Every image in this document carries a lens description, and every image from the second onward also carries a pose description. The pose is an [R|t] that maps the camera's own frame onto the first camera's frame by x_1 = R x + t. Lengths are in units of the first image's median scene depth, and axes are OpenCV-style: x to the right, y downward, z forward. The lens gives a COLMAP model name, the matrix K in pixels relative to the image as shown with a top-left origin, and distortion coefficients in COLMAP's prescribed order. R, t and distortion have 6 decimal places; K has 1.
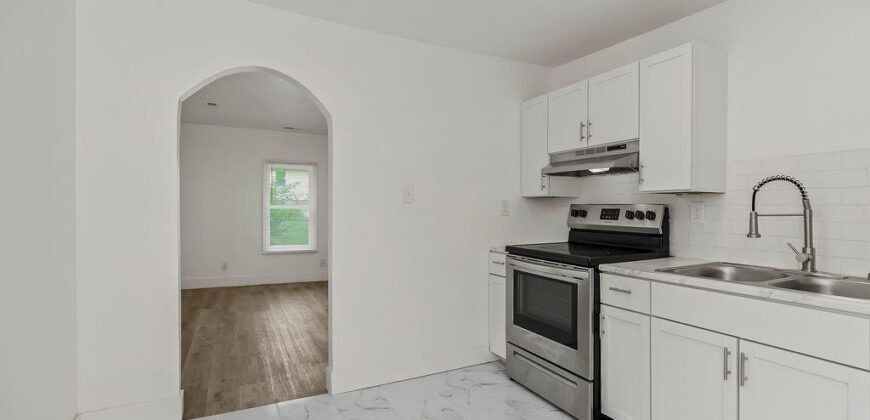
lens RADIAL K [[417.5, 0, 435.0], [0, 417.5, 210.0], [0, 0, 1]] dist [-0.002640, -0.000257]
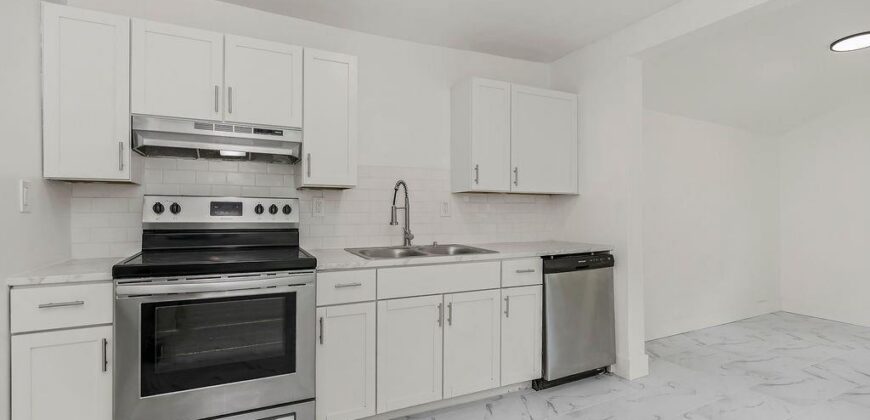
lens RADIAL K [[417.5, 0, 435.0], [0, 417.5, 210.0], [0, 0, 1]] dist [-0.002640, -0.000257]
pose [[-0.008289, -0.001359, 0.999965, -0.457652], [-0.000183, 0.999999, 0.001358, 0.013062], [-0.999966, -0.000172, -0.008289, 0.690861]]
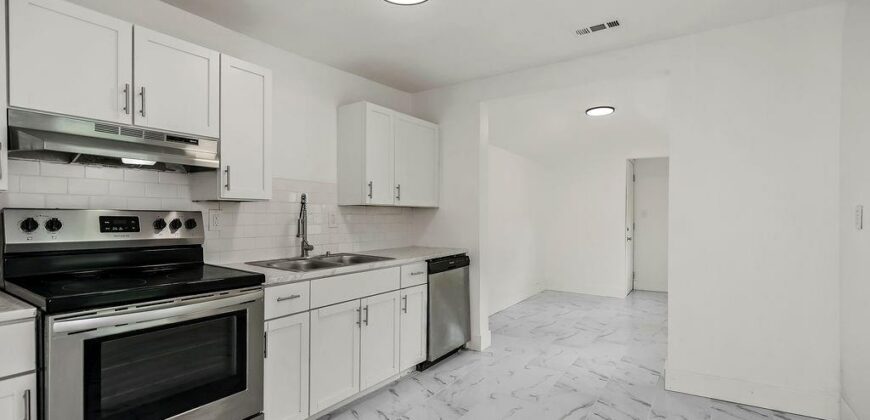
lens RADIAL K [[417.0, 0, 436.2], [0, 417.0, 220.7], [0, 0, 1]] dist [0.001017, 0.000249]
pose [[-0.501174, -0.017392, 0.865172, -0.520538], [-0.003916, 0.999833, 0.017830, -0.012178], [-0.865338, 0.005548, -0.501159, 1.025441]]
